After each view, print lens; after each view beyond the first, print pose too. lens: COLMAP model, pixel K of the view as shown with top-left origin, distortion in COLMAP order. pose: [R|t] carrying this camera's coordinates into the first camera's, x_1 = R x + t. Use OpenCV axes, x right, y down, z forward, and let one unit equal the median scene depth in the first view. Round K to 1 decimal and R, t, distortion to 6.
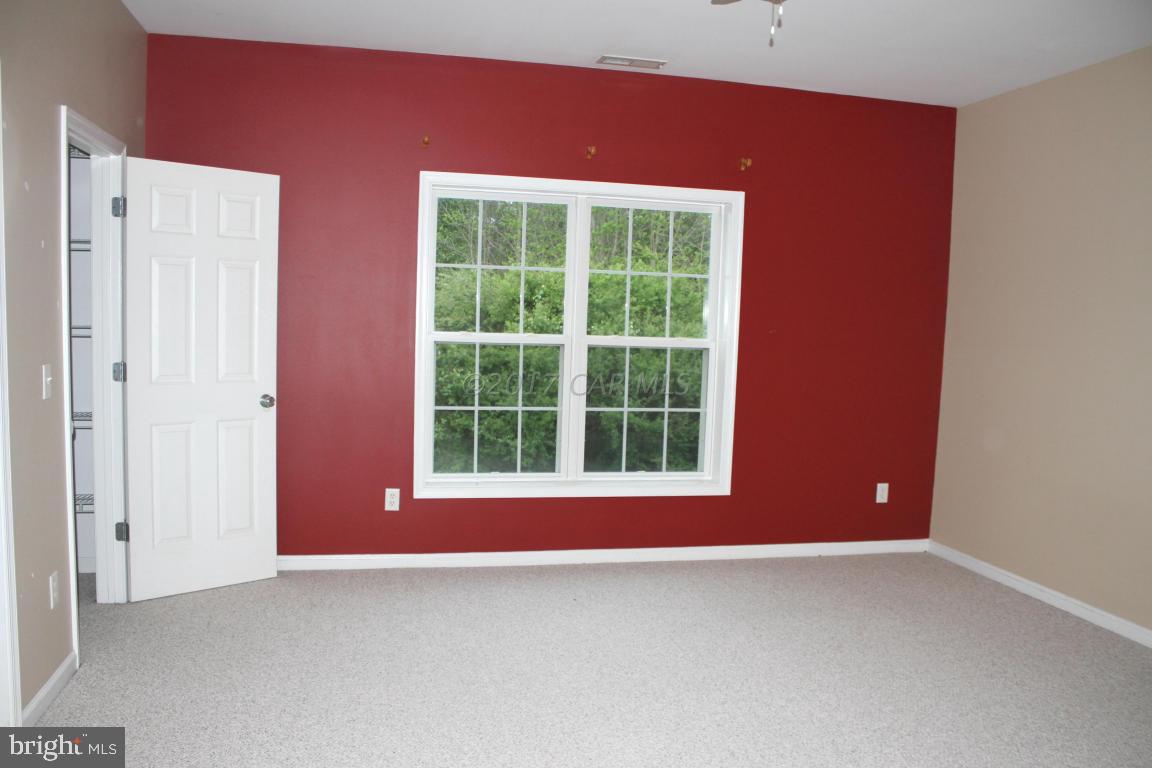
lens RADIAL K [[954.9, 0, 569.9], [0, 954.9, 403.1], [0, 0, 1]] dist [-0.195704, 0.136301]
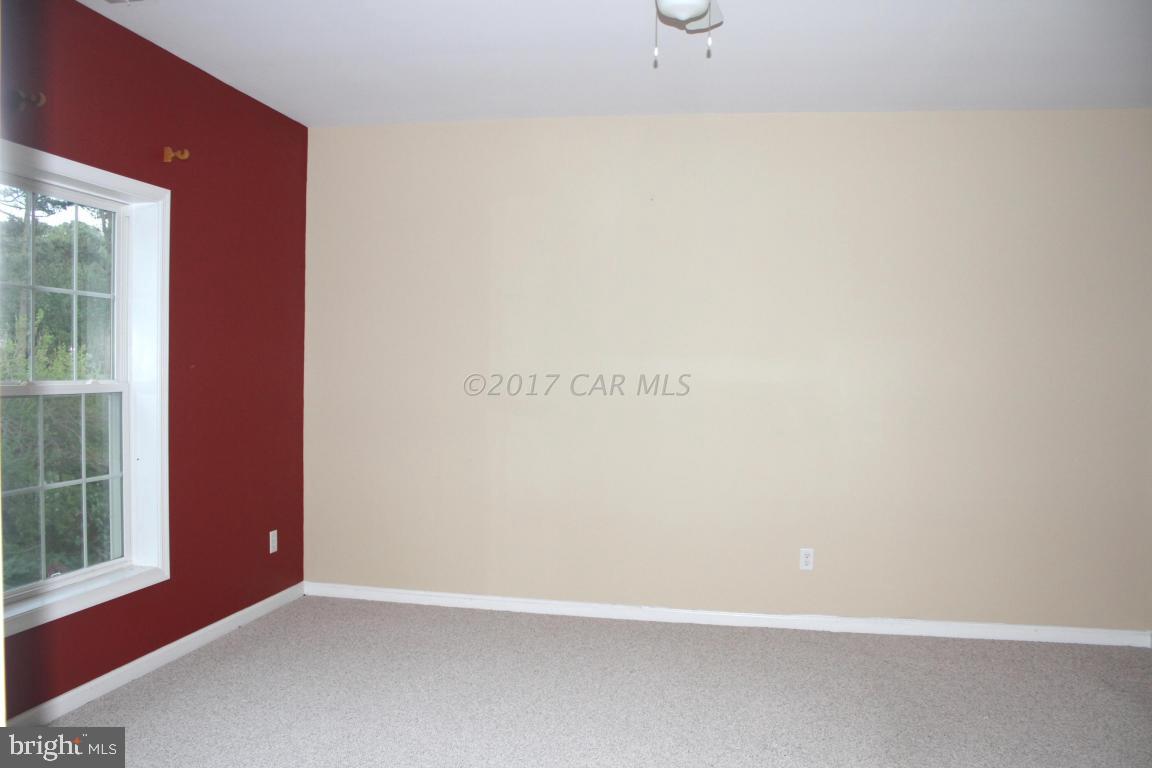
lens RADIAL K [[954.9, 0, 569.9], [0, 954.9, 403.1], [0, 0, 1]] dist [-0.195704, 0.136301]
pose [[0.384036, -0.061173, 0.921289, -0.392518], [0.082713, 0.996070, 0.031660, -0.043439], [-0.919606, 0.064044, 0.387587, 0.397140]]
